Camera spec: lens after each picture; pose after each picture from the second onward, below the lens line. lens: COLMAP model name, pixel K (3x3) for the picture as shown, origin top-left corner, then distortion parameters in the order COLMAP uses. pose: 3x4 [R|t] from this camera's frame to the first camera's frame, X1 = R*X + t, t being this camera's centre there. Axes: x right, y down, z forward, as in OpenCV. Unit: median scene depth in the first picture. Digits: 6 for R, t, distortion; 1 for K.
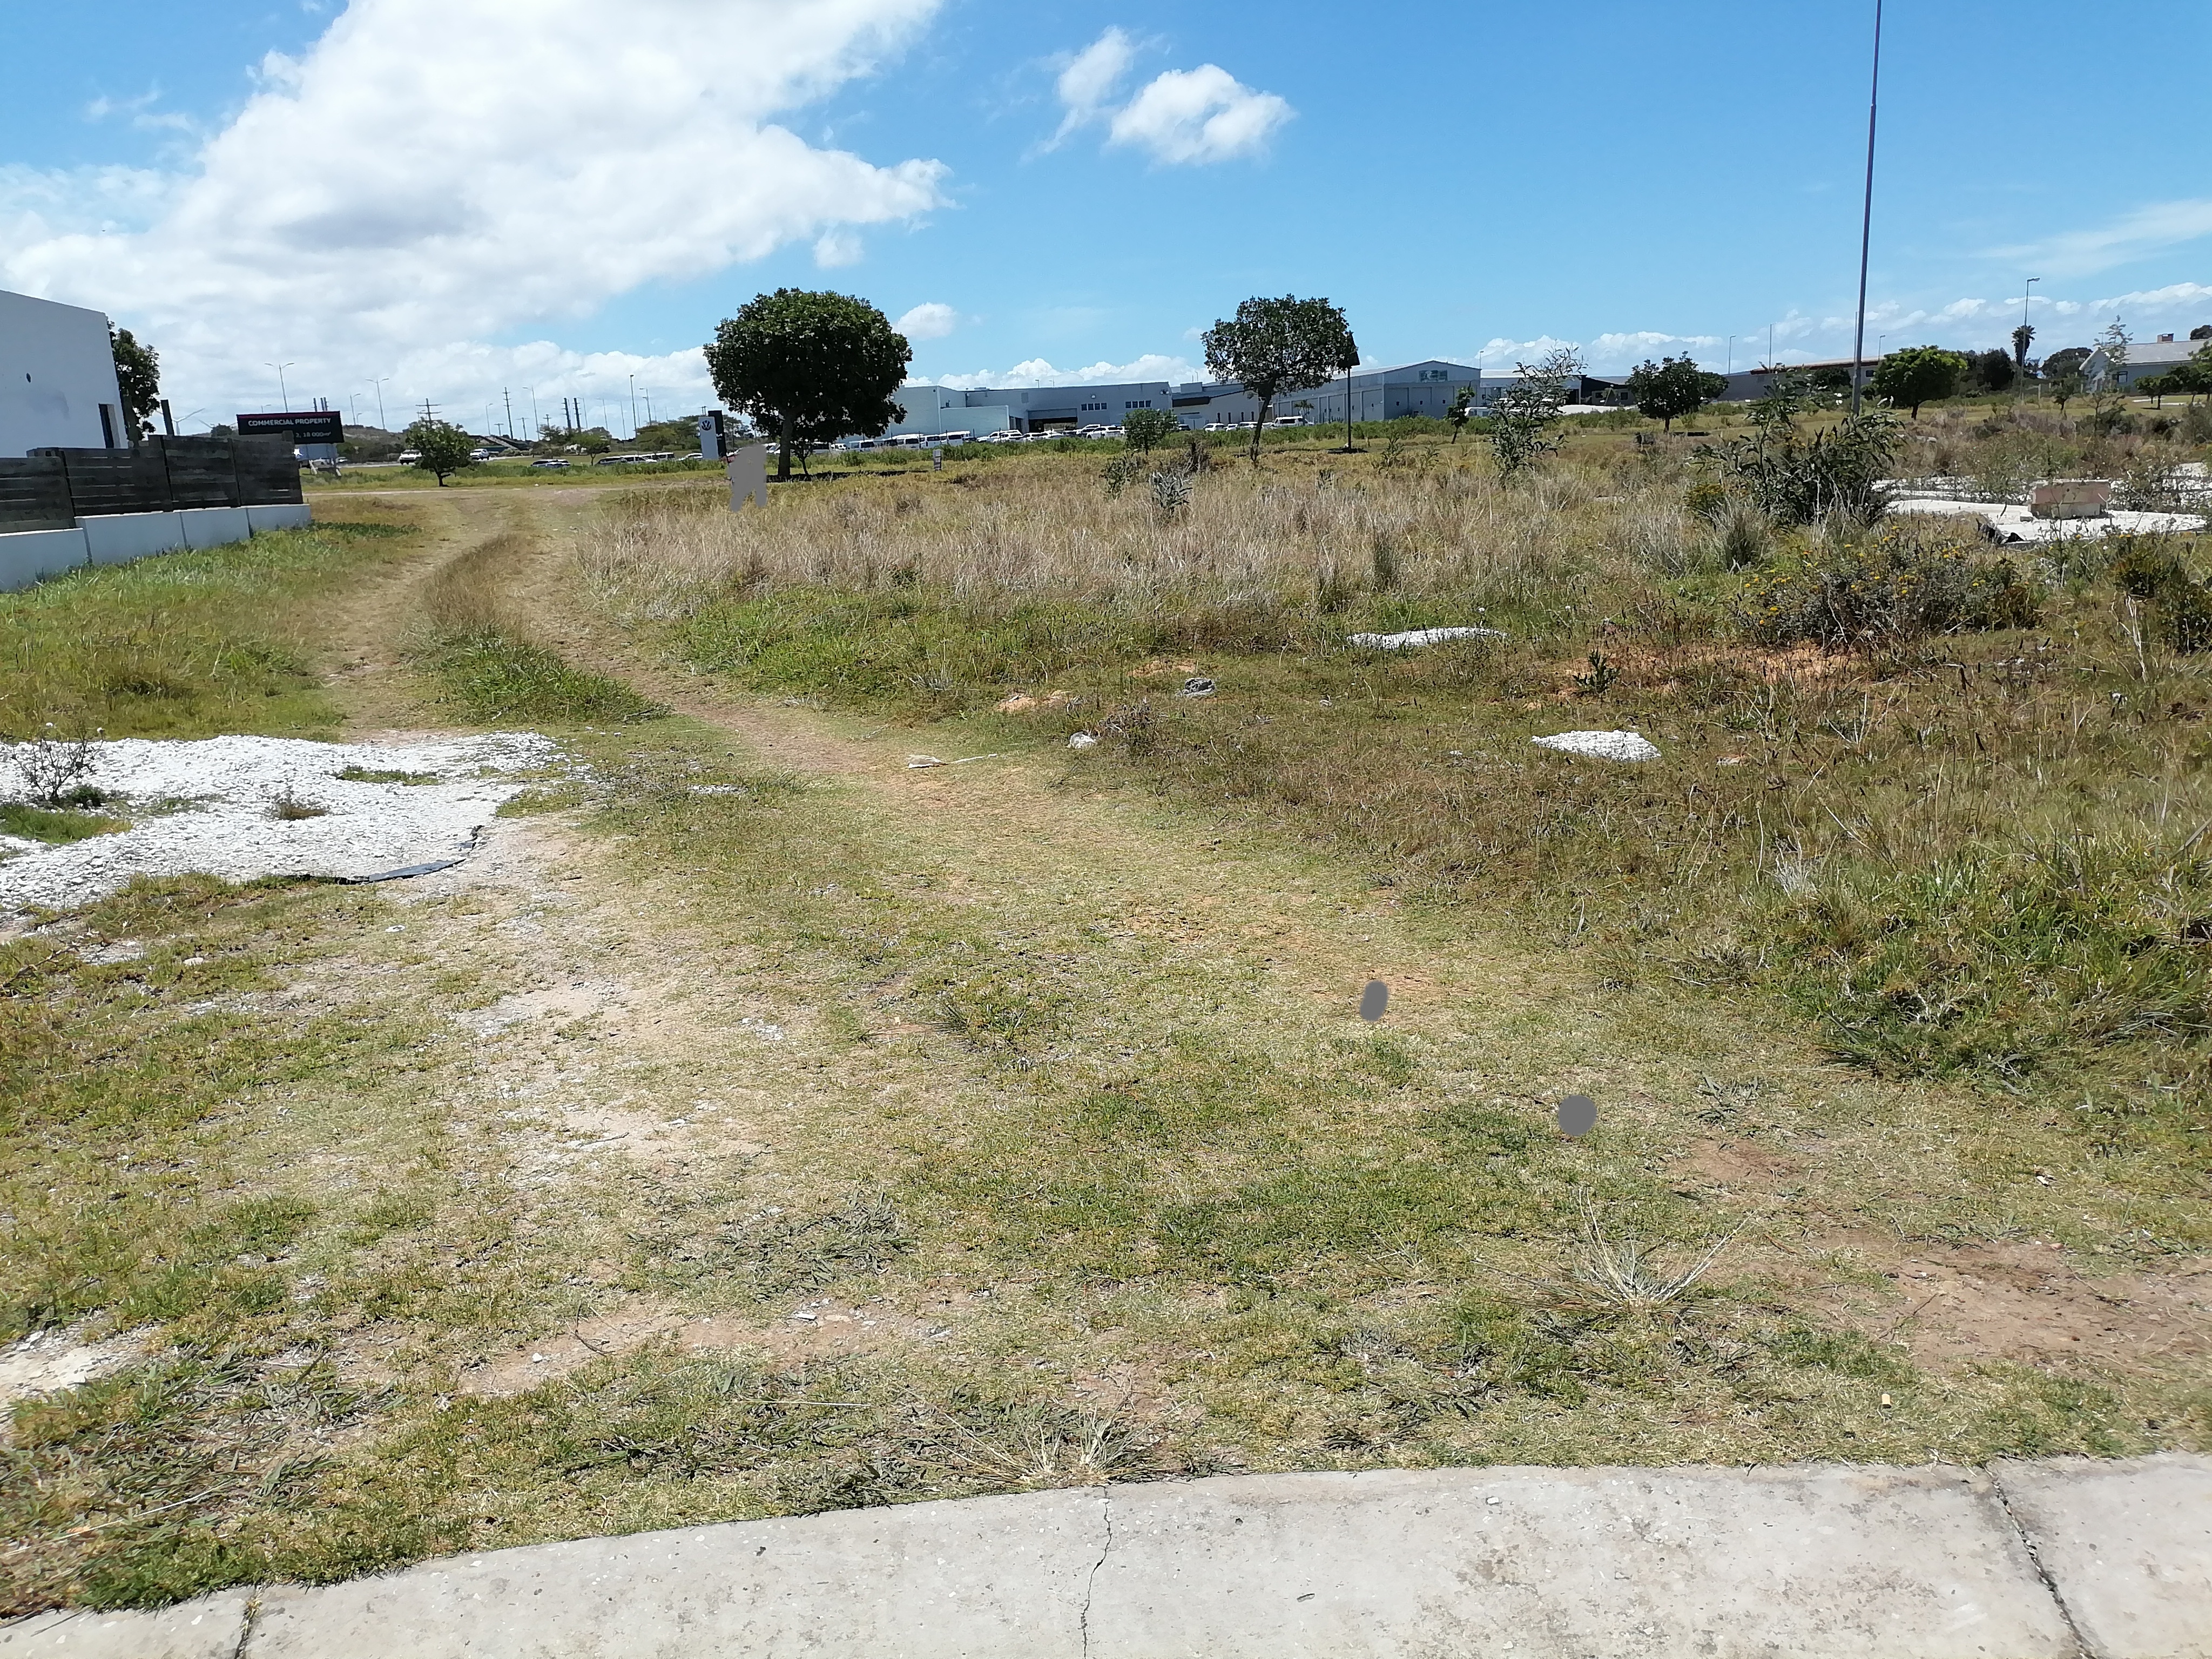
lens RADIAL K [[1703.0, 0, 1131.1], [0, 1703.0, 810.8], [0, 0, 1]] dist [0.086595, -0.112303]
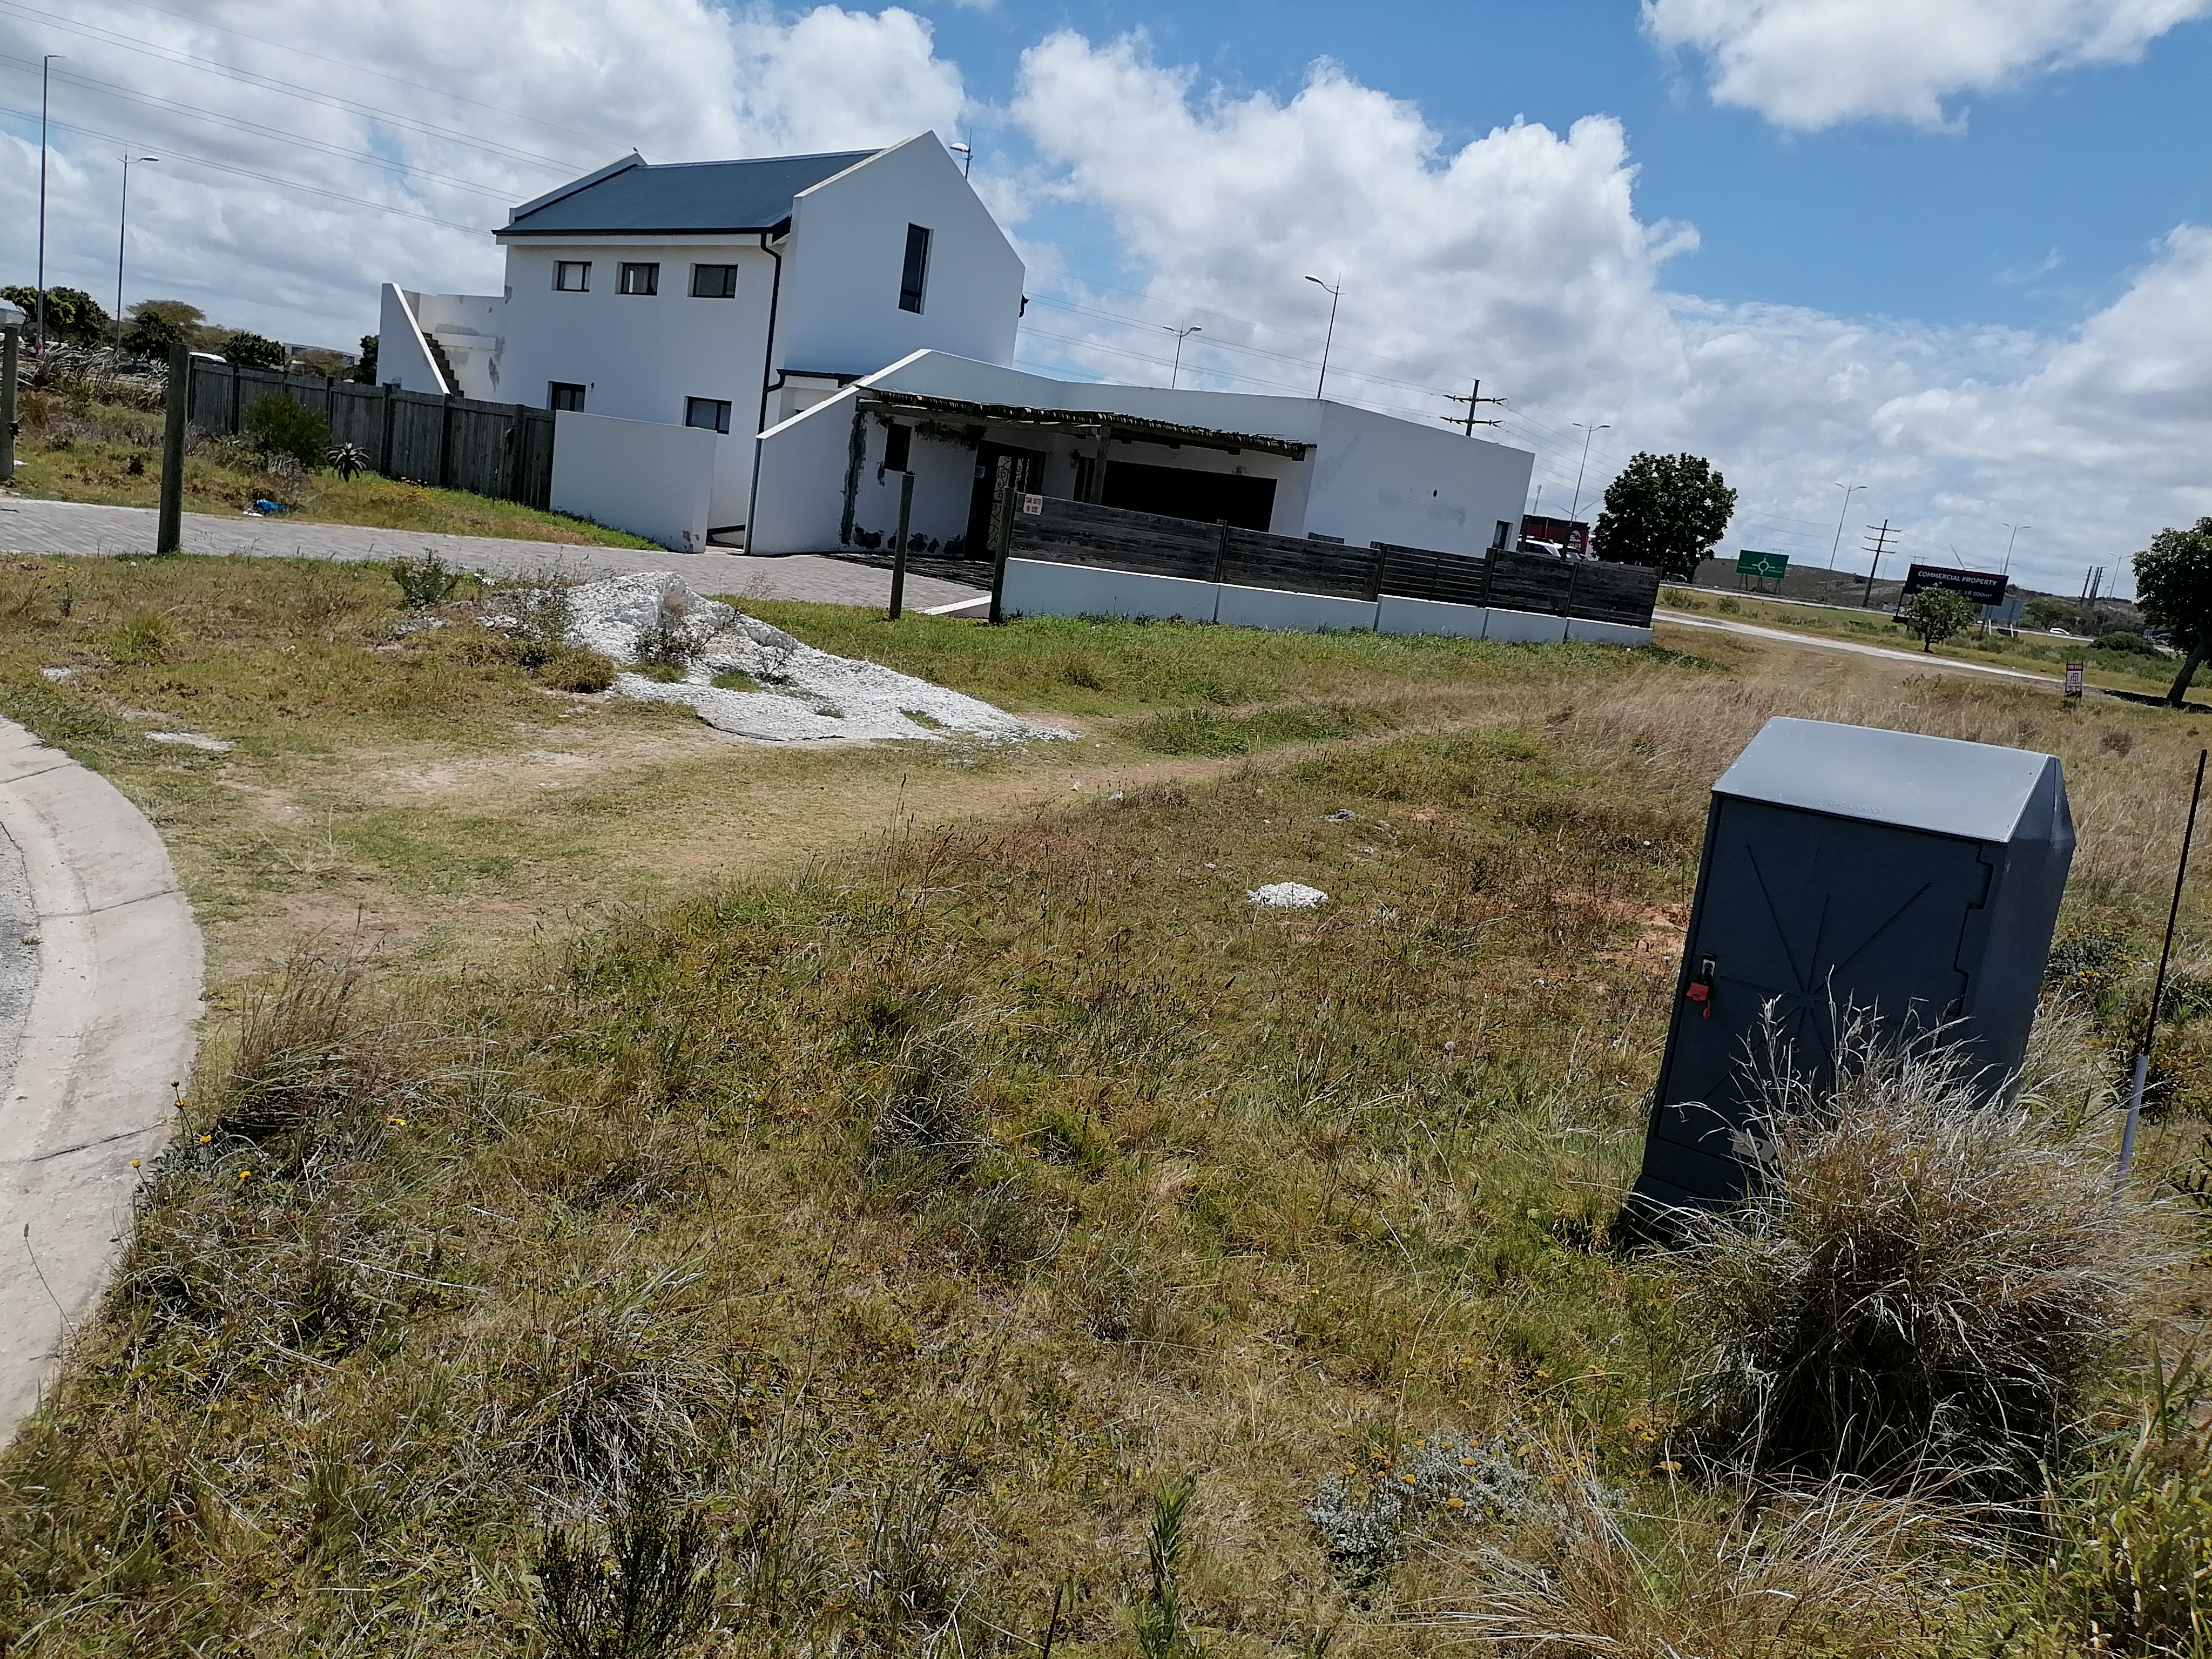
lens RADIAL K [[1710.6, 0, 1106.0], [0, 1710.6, 829.5], [0, 0, 1]] dist [0.086742, -0.108567]
pose [[0.559201, 0.279353, -0.780548, 0.415774], [-0.337385, 0.936709, 0.093533, -0.053960], [0.757275, 0.211042, 0.618058, 0.039915]]
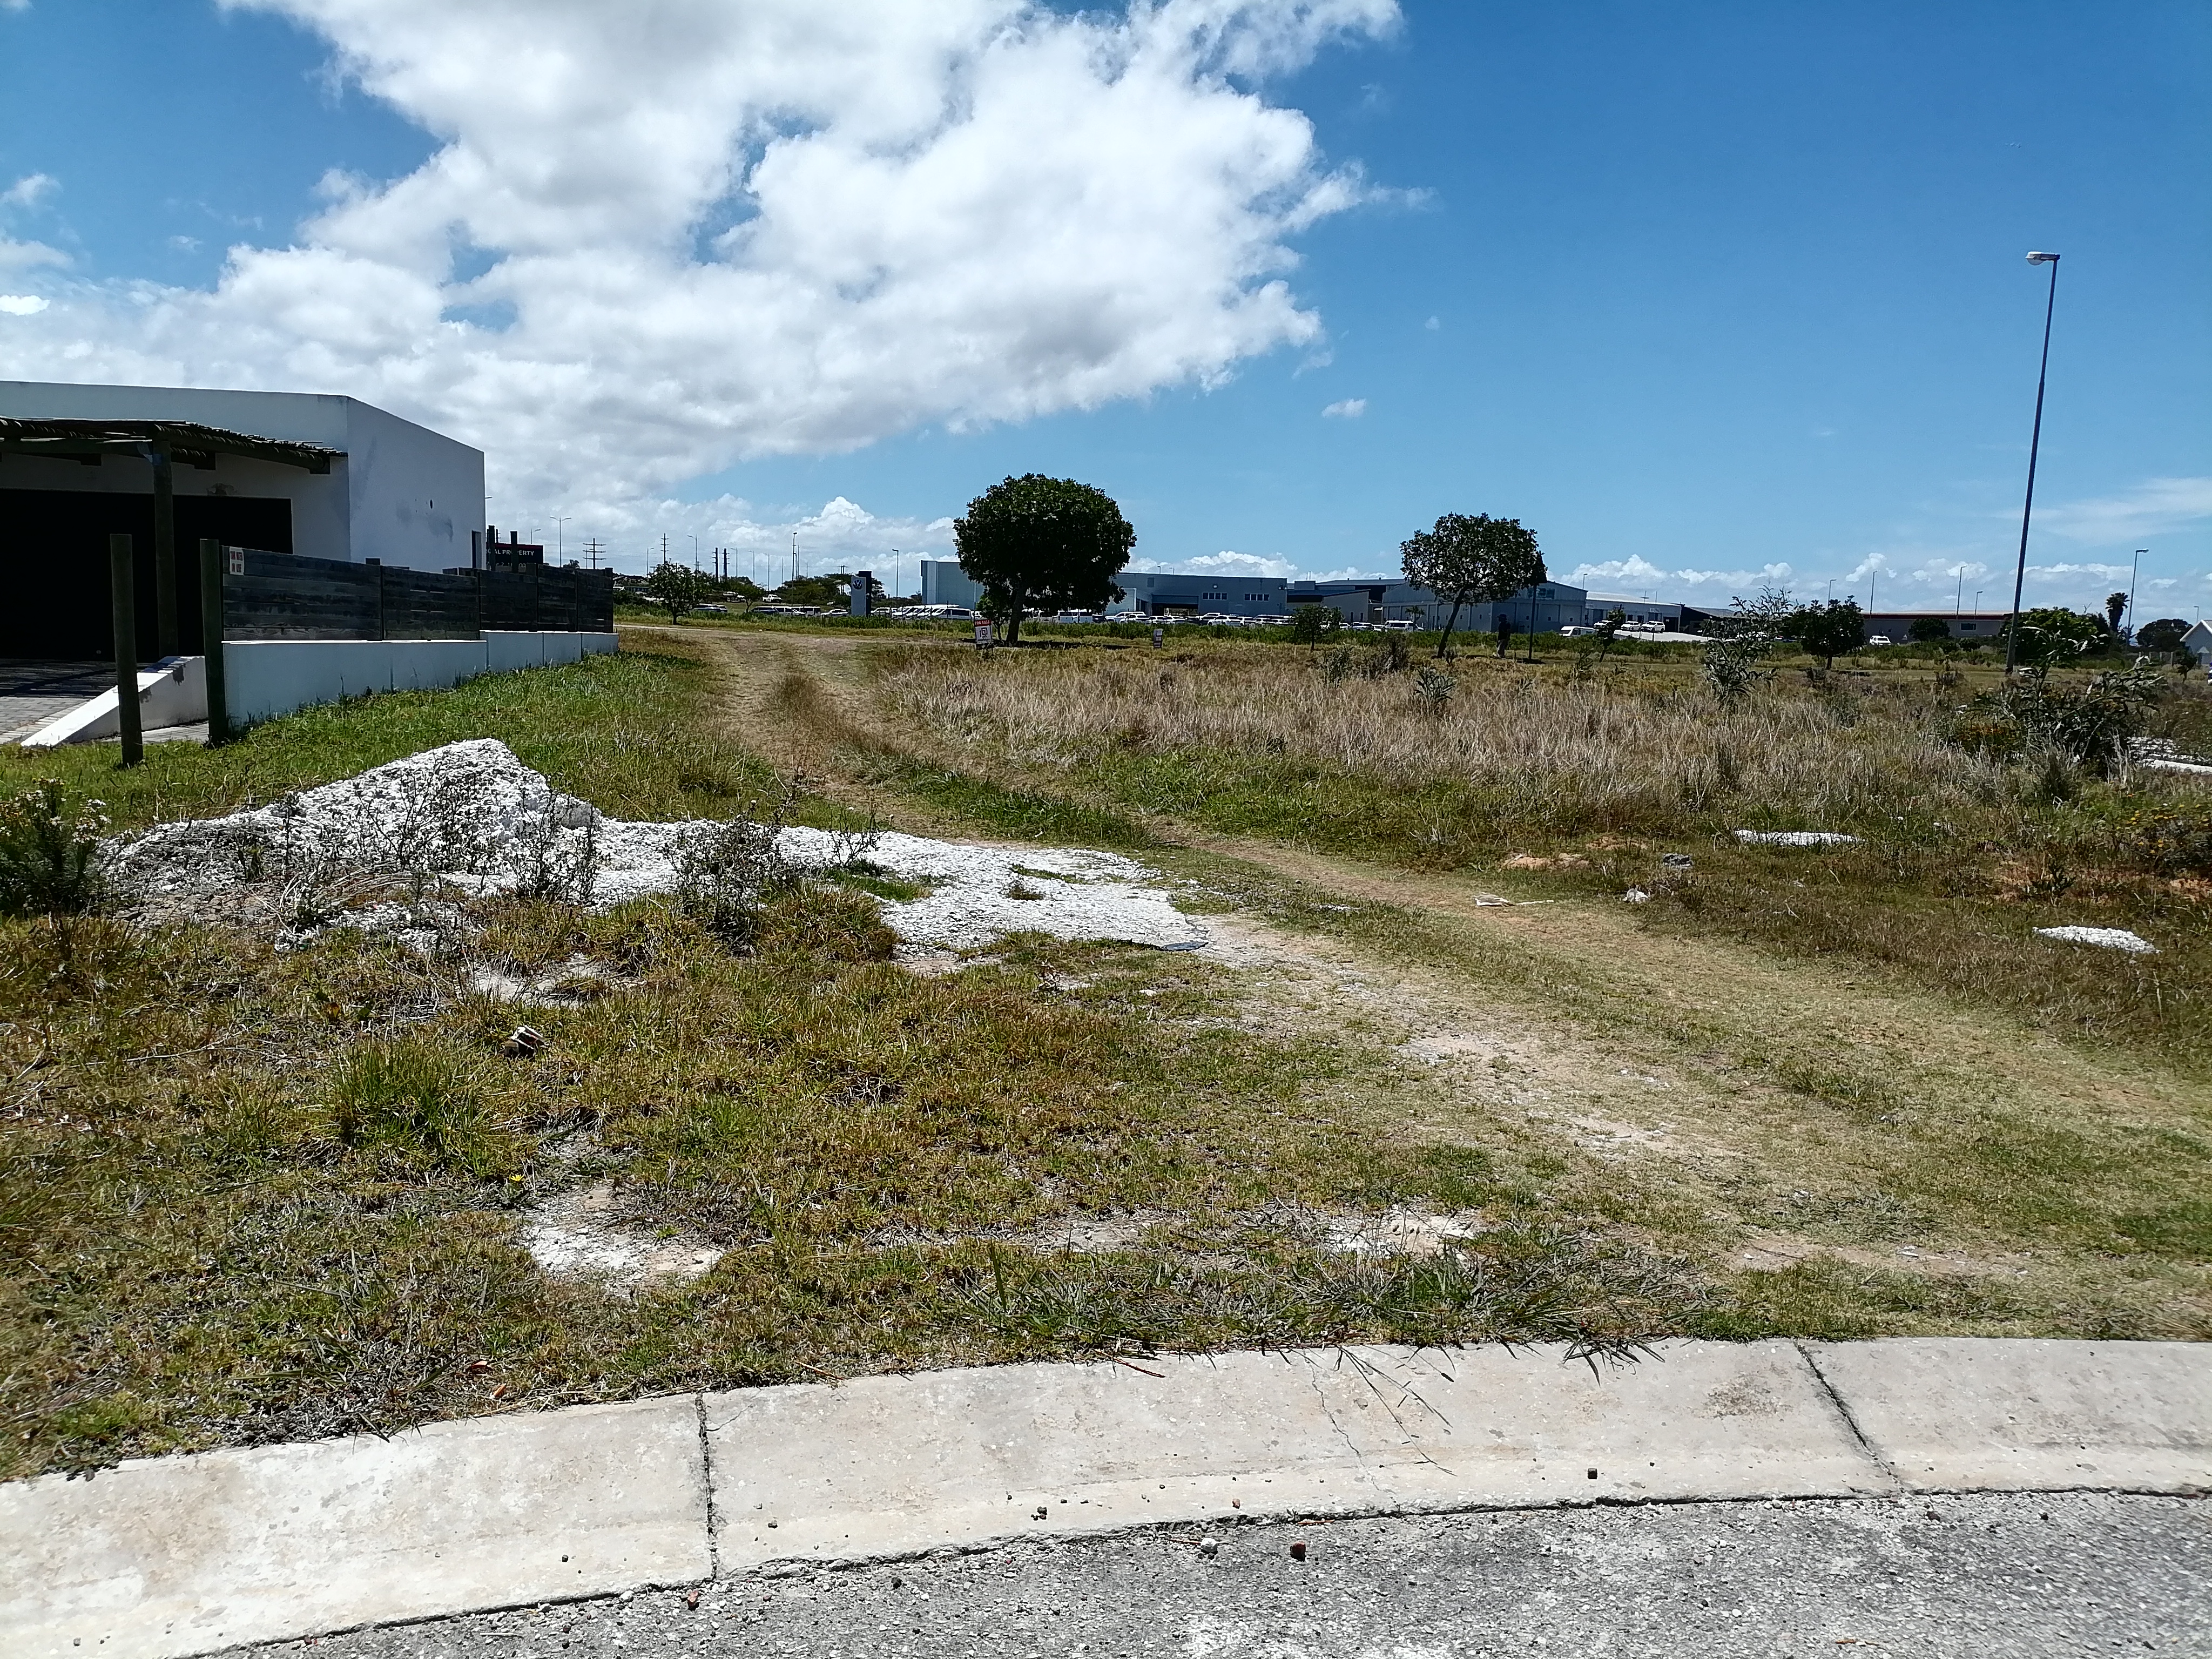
lens RADIAL K [[1681.8, 0, 1106.0], [0, 1681.8, 829.5], [0, 0, 1]] dist [0.079815, -0.087820]
pose [[0.993692, 0.091820, -0.064390, -0.118945], [-0.097339, 0.991301, -0.088588, 0.020499], [0.055696, 0.094297, 0.993985, -0.081715]]
